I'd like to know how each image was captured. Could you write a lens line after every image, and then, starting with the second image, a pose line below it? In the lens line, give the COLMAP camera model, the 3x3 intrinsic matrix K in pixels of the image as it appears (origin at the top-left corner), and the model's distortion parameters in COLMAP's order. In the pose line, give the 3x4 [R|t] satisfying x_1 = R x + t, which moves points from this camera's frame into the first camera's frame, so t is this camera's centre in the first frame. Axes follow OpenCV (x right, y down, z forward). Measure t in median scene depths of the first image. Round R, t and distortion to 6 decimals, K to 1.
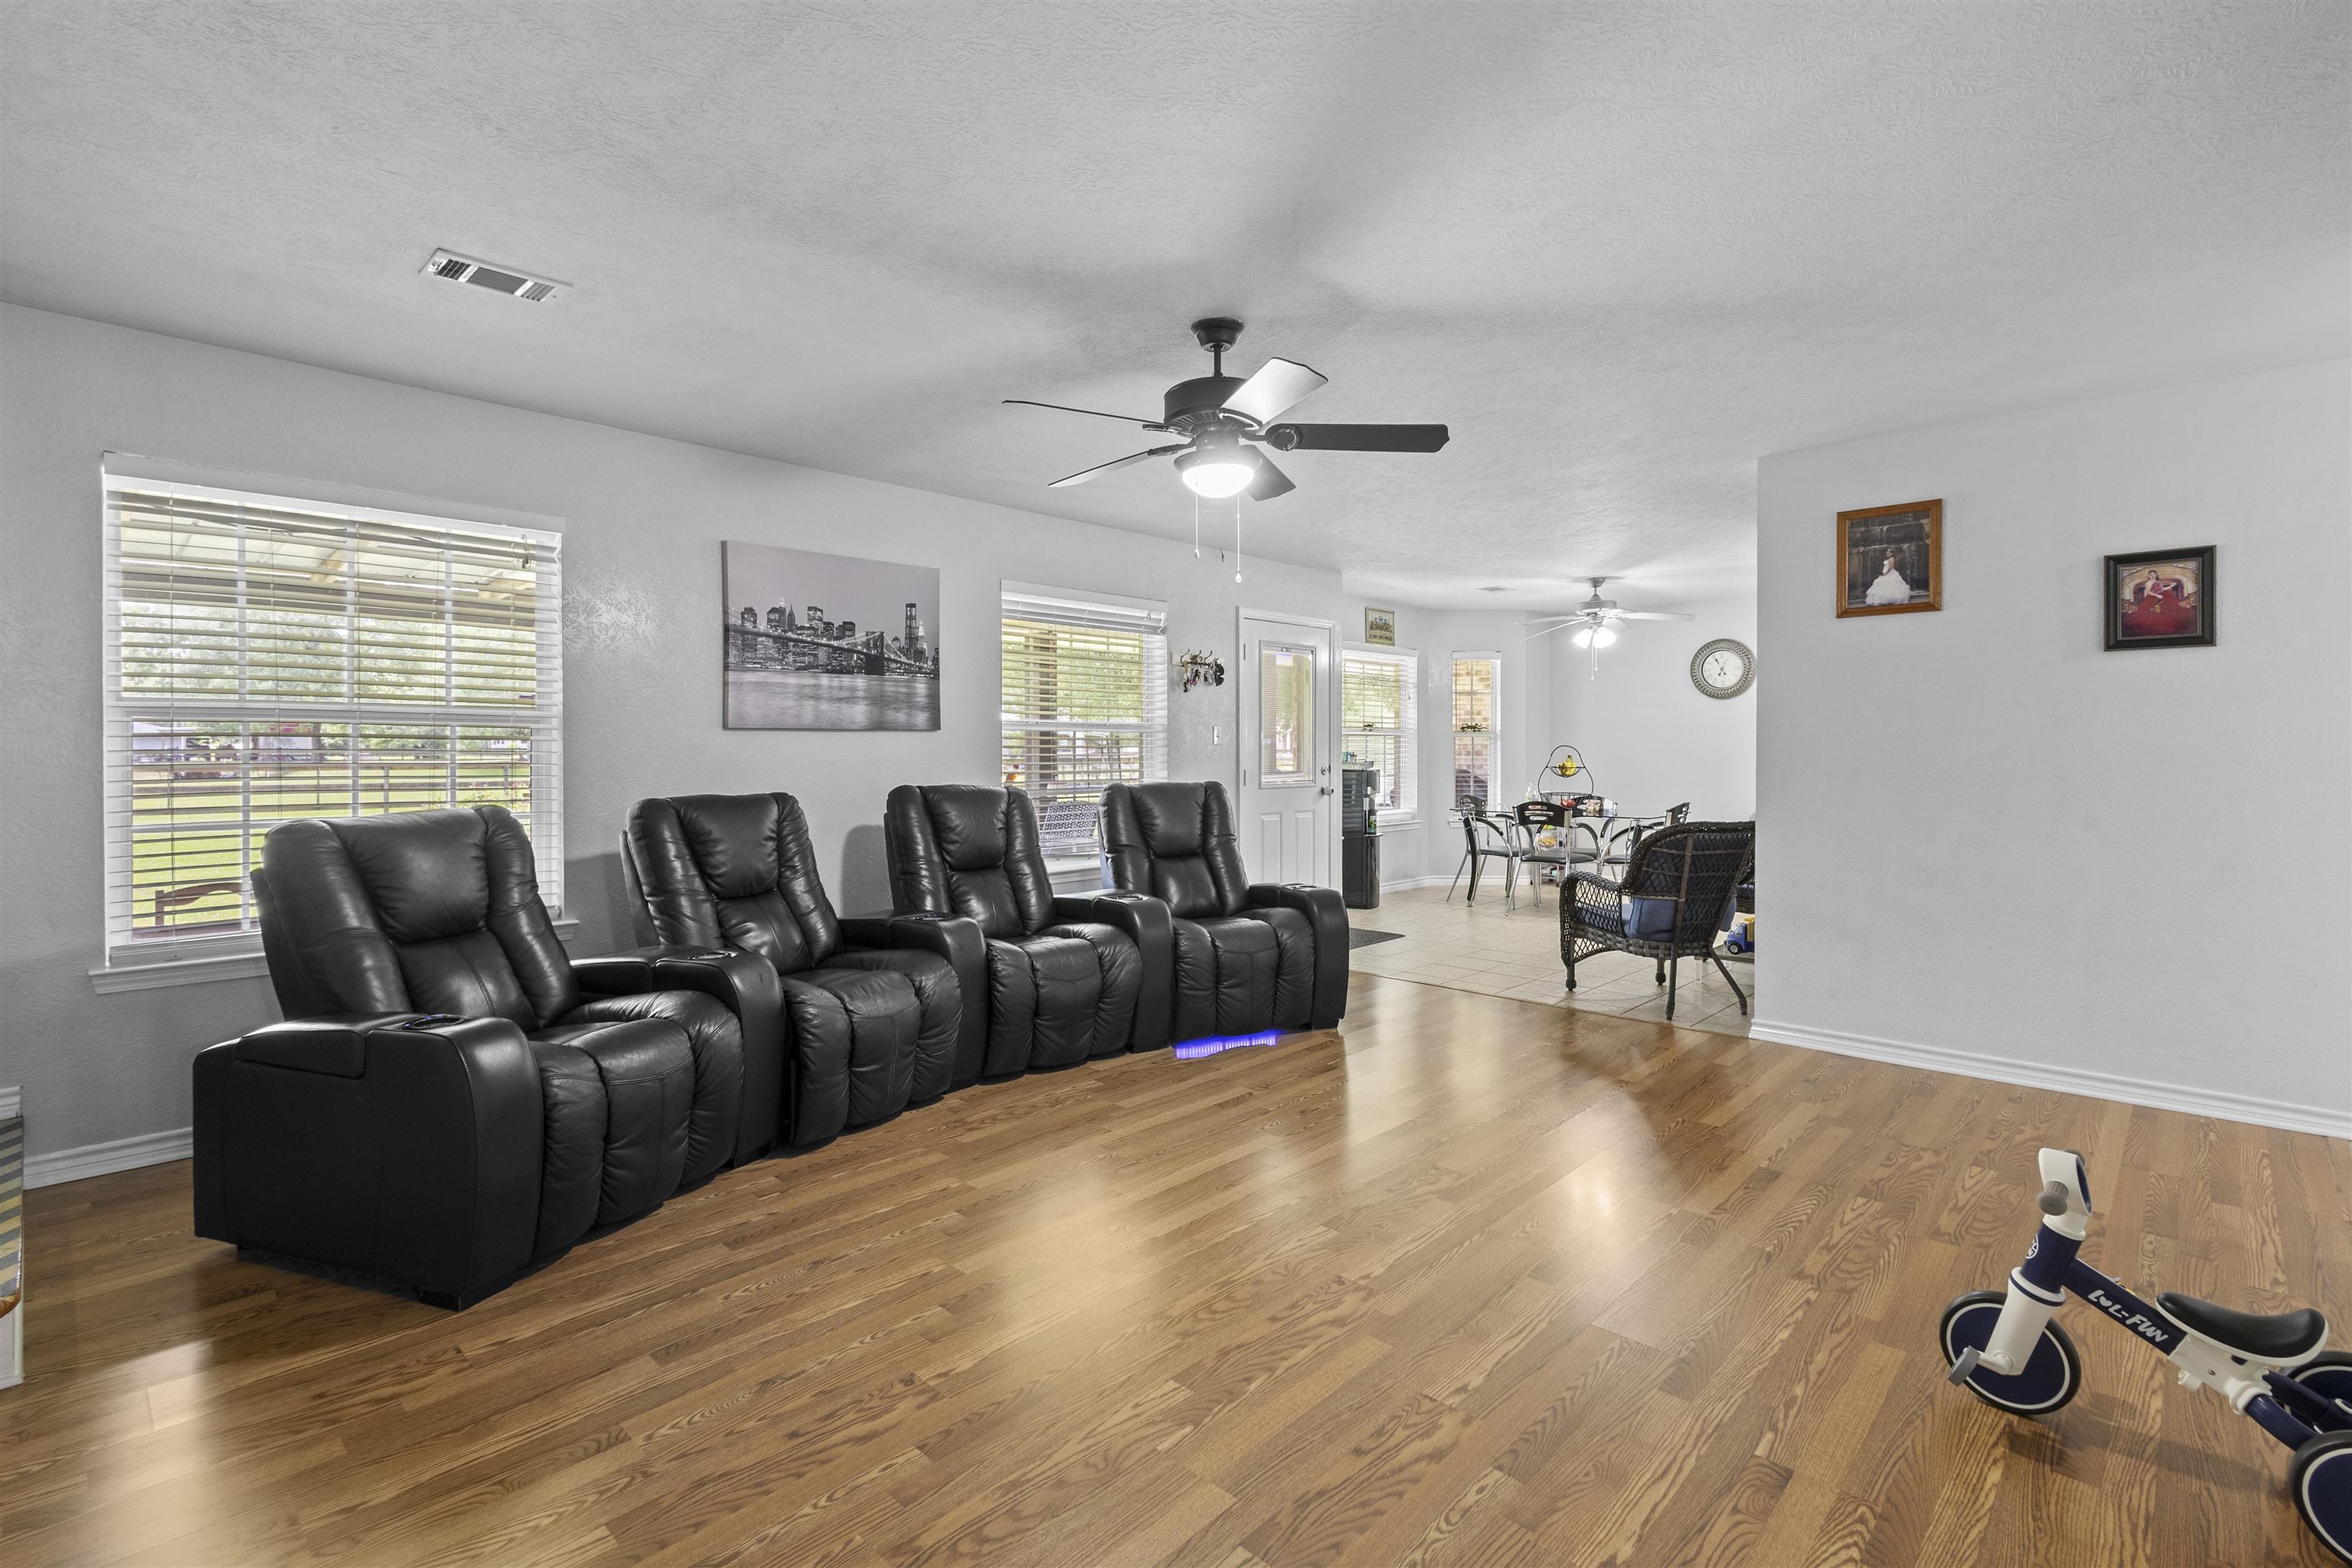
lens RADIAL K [[1081.3, 0, 1169.7], [0, 1081.3, 759.5], [0, 0, 1]] dist [0.009446, -0.003545]
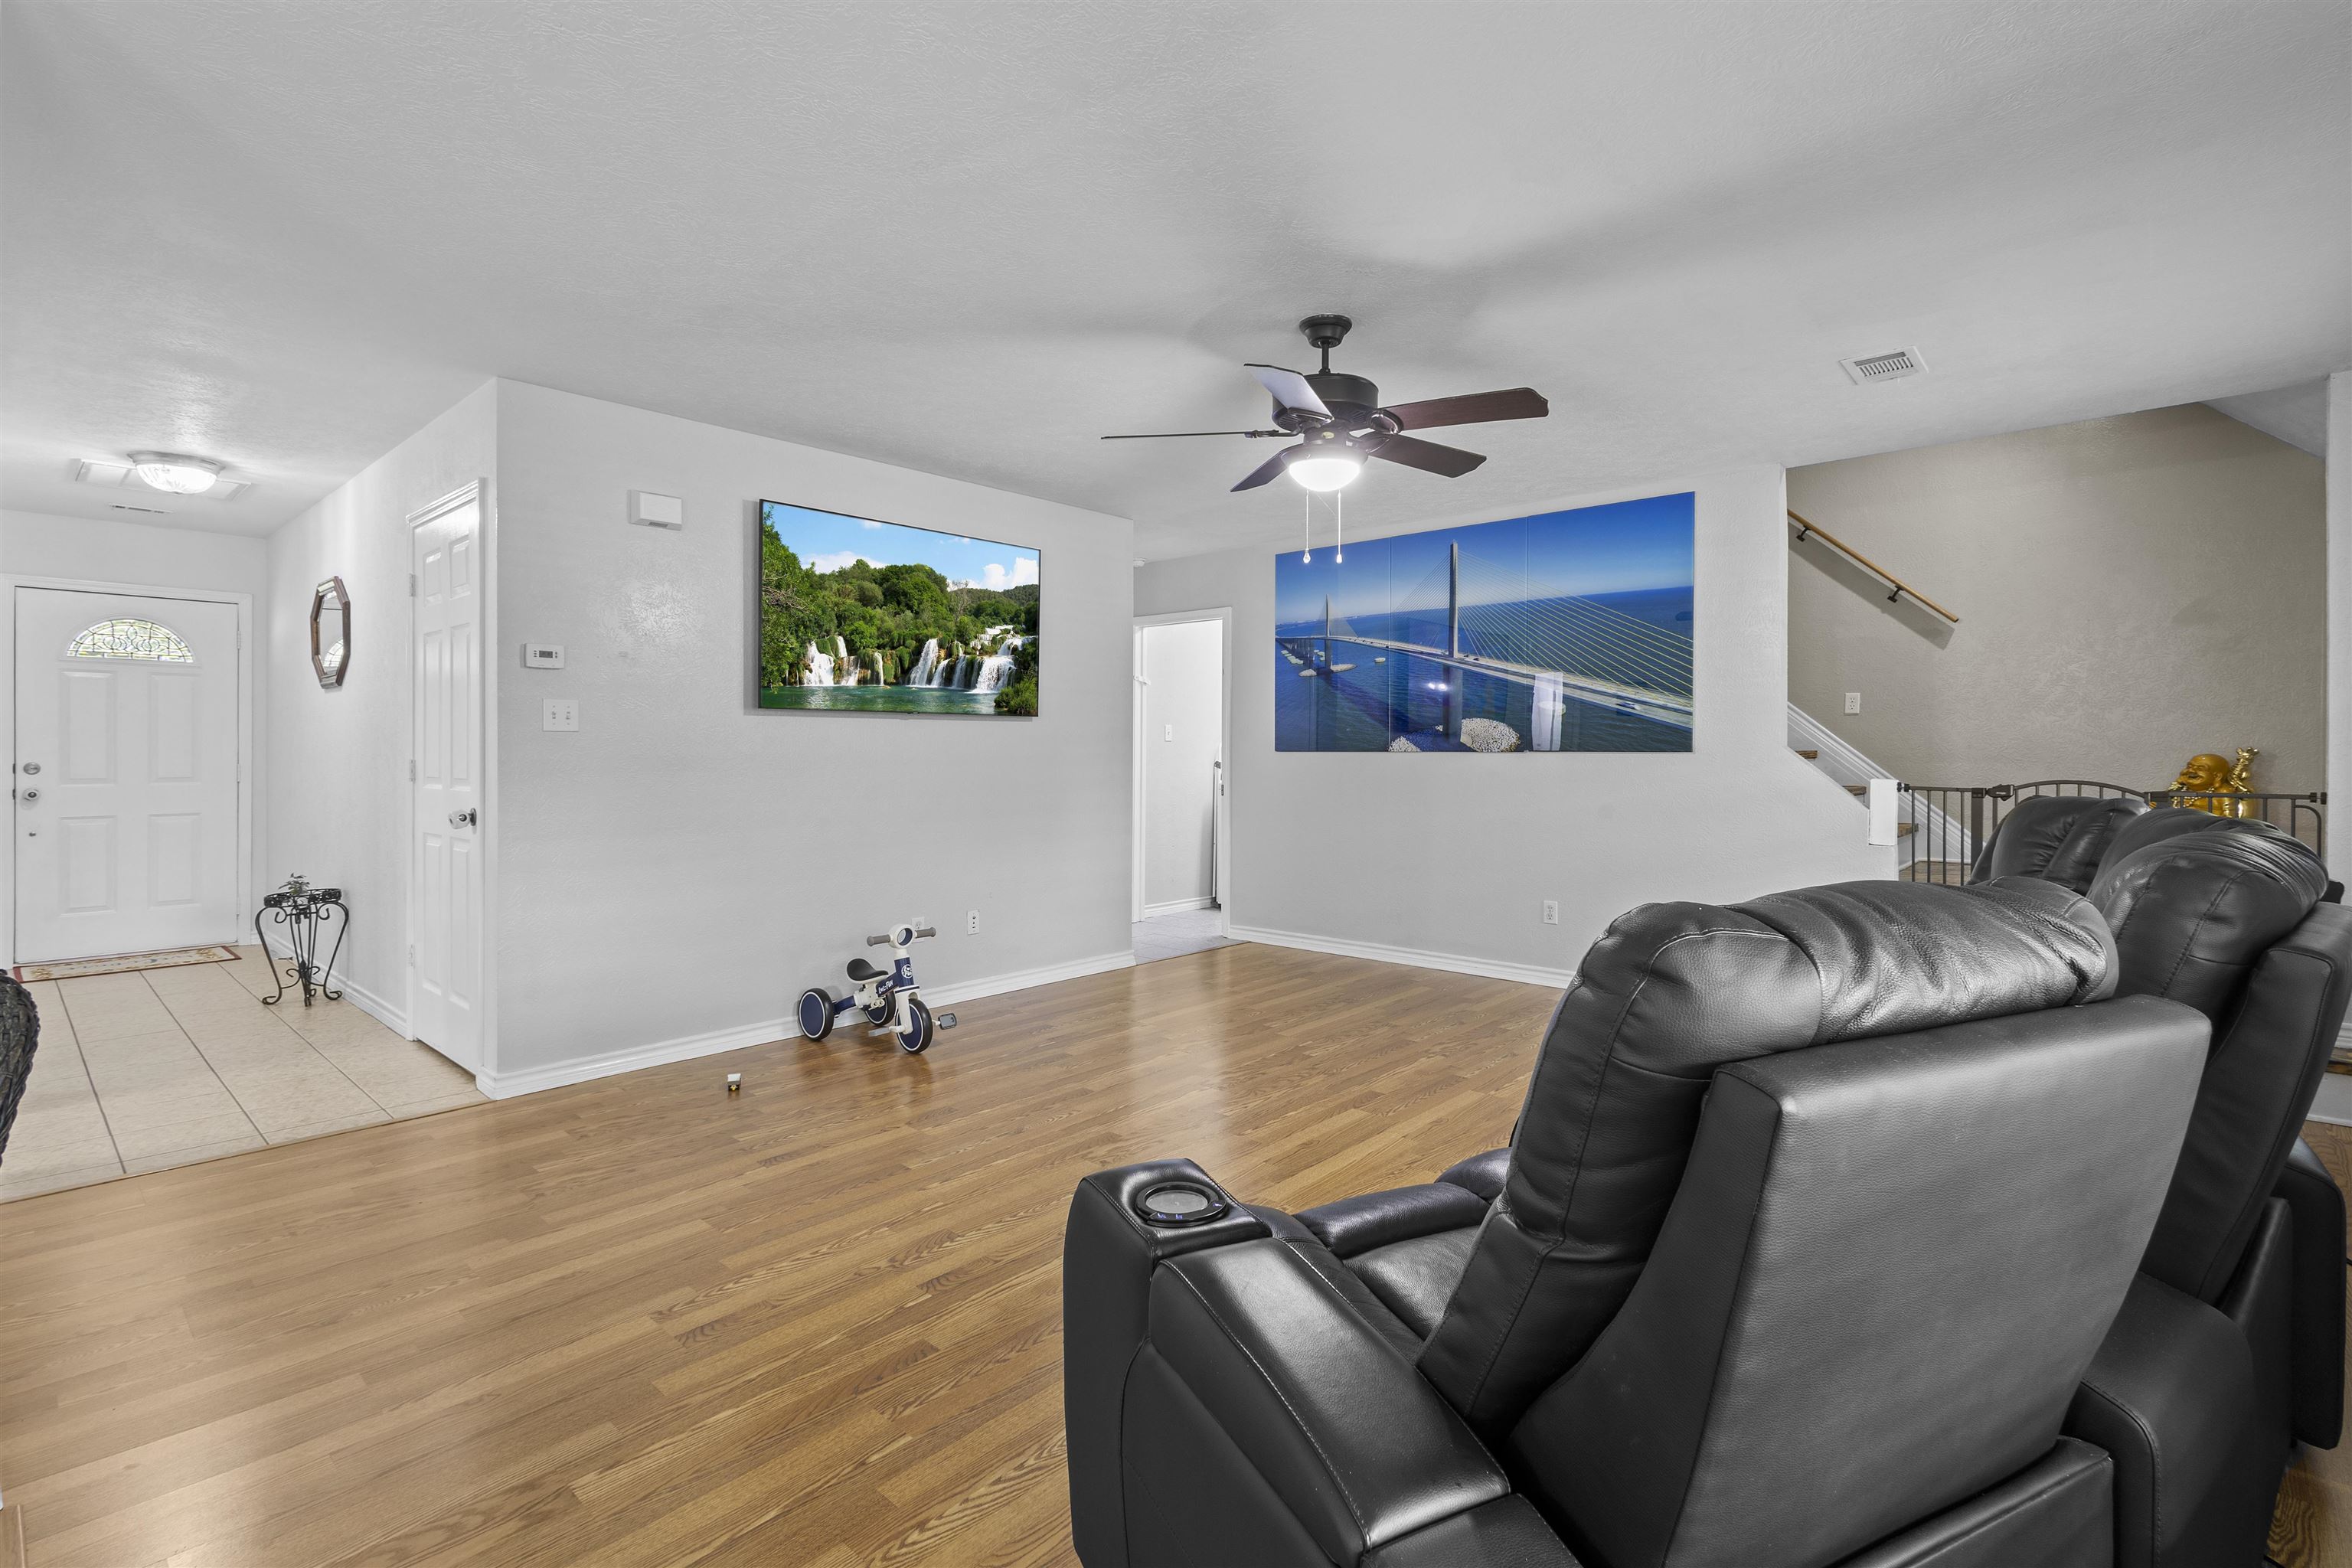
lens RADIAL K [[1081.3, 0, 1179.9], [0, 1081.3, 746.6], [0, 0, 1]] dist [0.009446, -0.003545]
pose [[-0.999409, -0.001736, -0.034321, 0.155746], [-0.002087, 0.999946, 0.010207, -0.007197], [0.034301, 0.010273, -0.999359, 1.459400]]
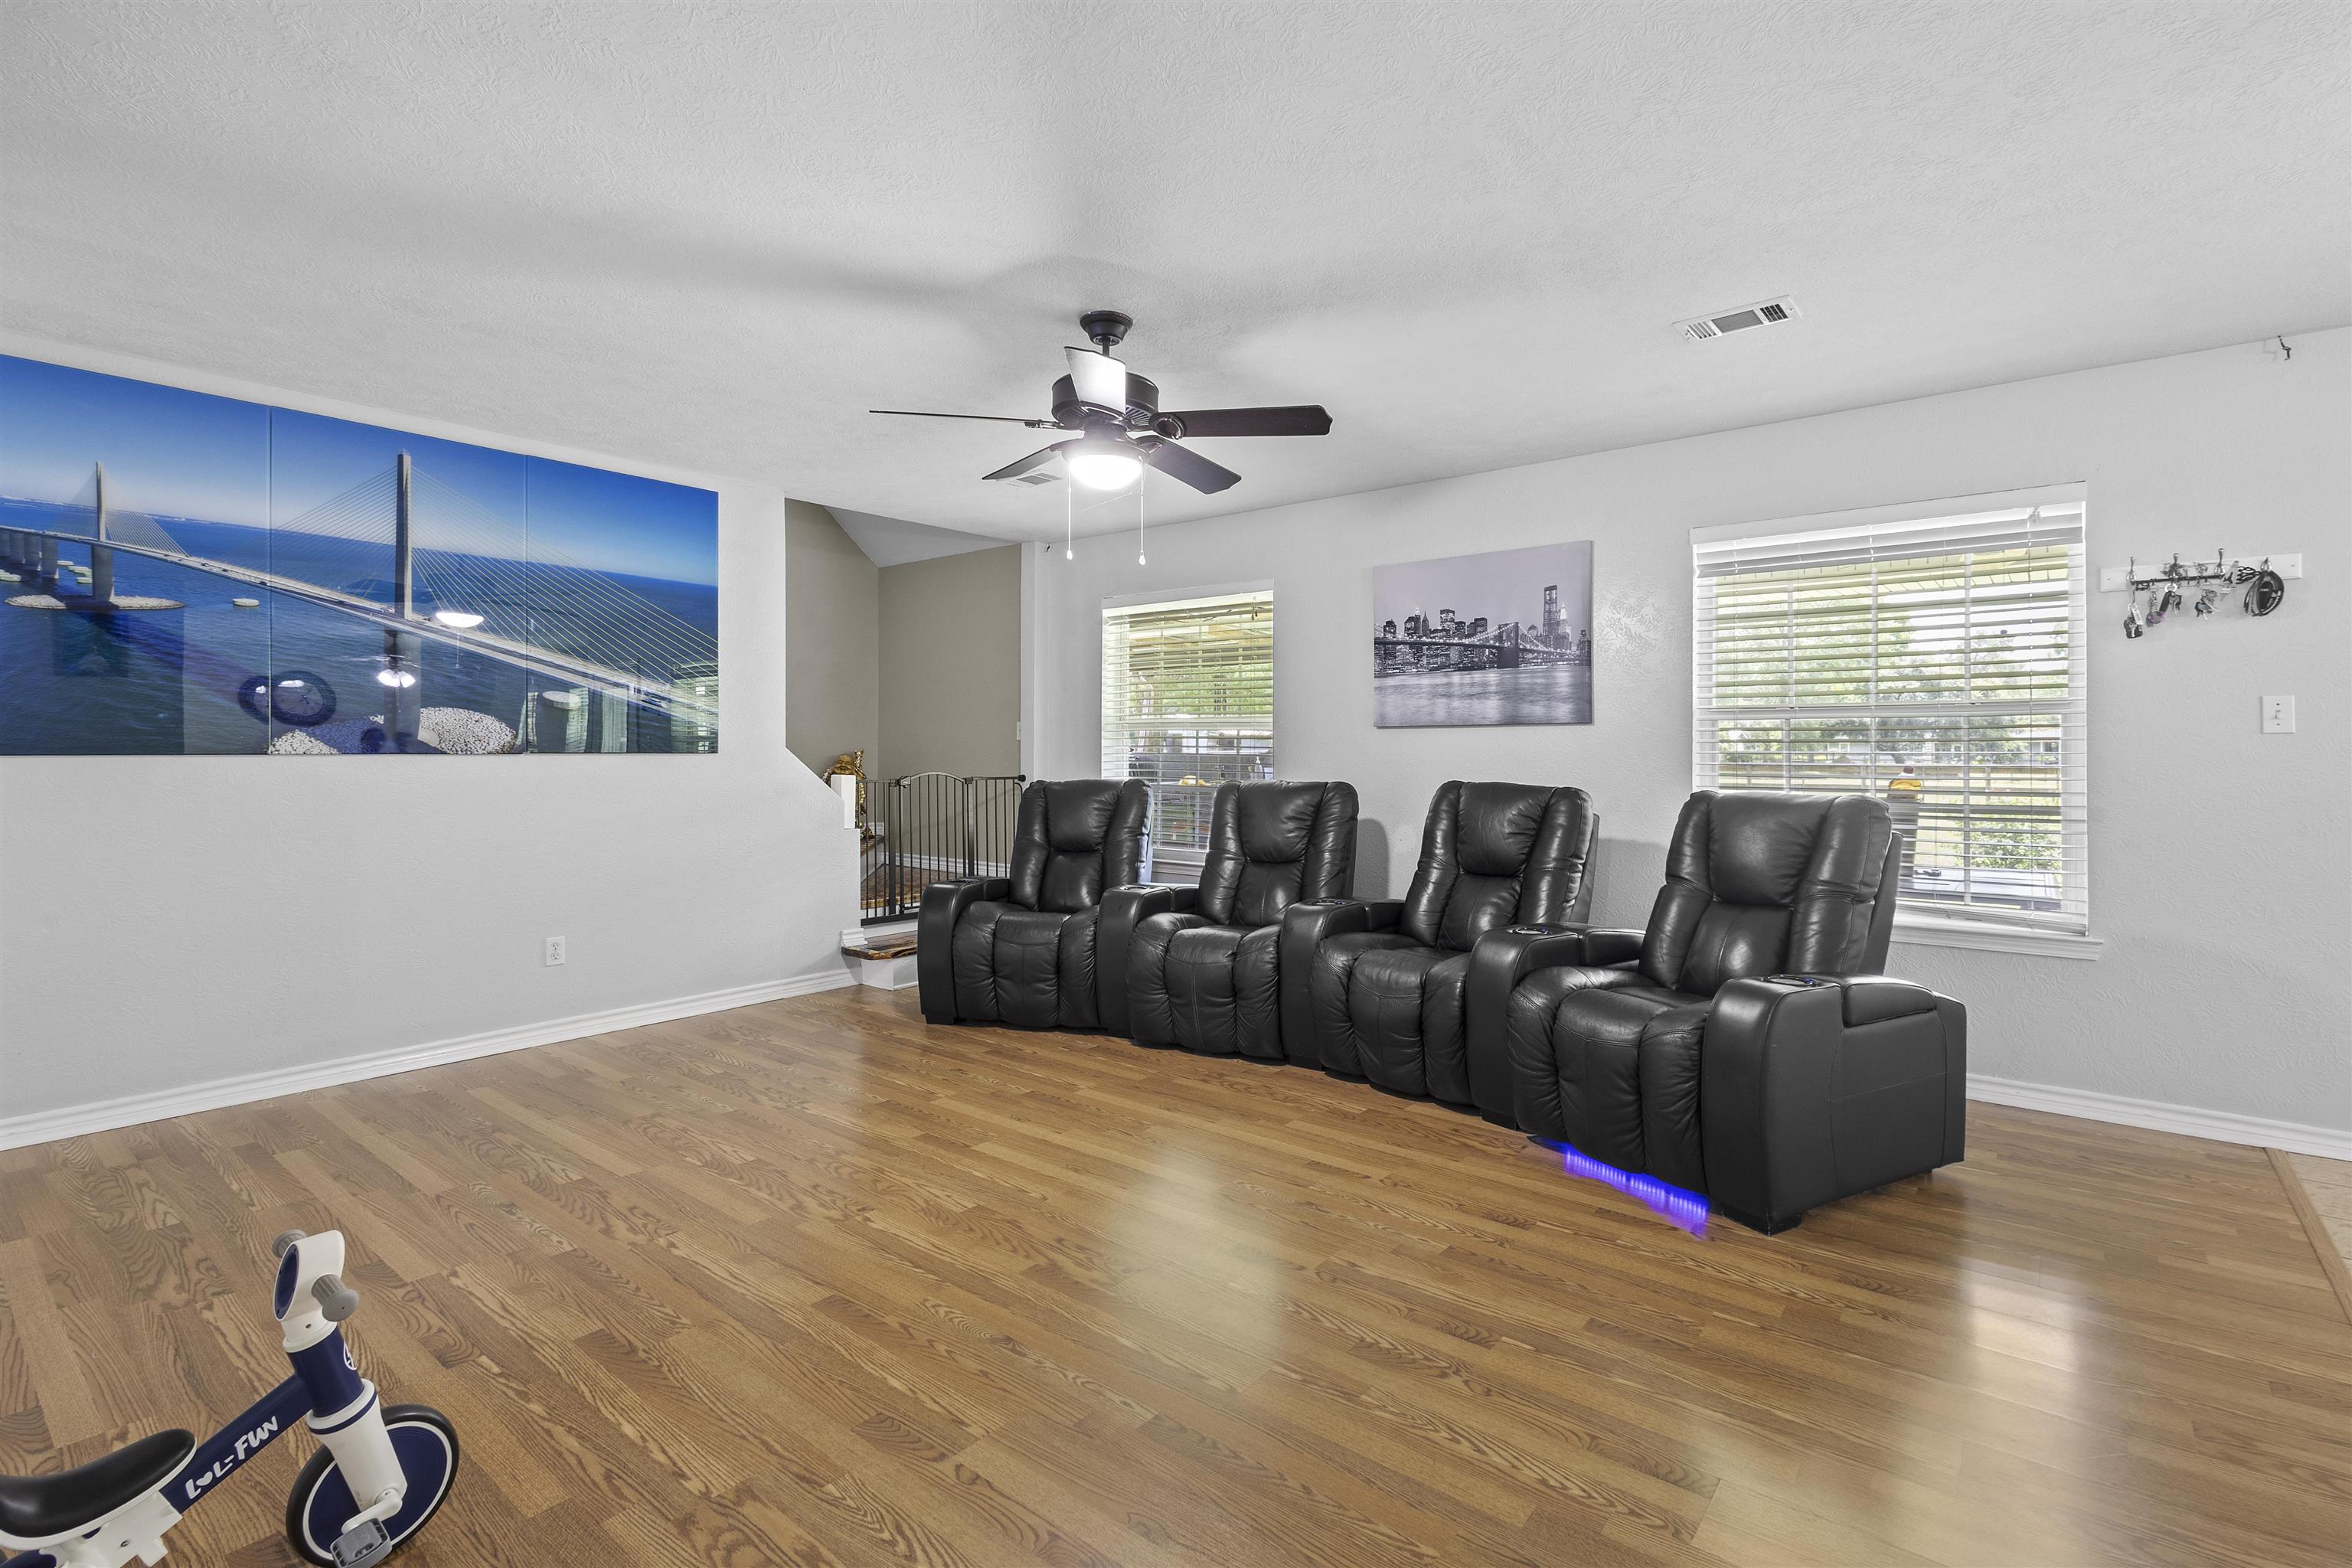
lens RADIAL K [[1081.3, 0, 1178.8], [0, 1081.3, 747.0], [0, 0, 1]] dist [0.009446, -0.003545]
pose [[0.084660, -0.003871, -0.996402, 0.760249], [-0.013567, 0.999895, -0.005037, 0.001585], [0.996318, 0.013945, 0.084598, 0.711331]]
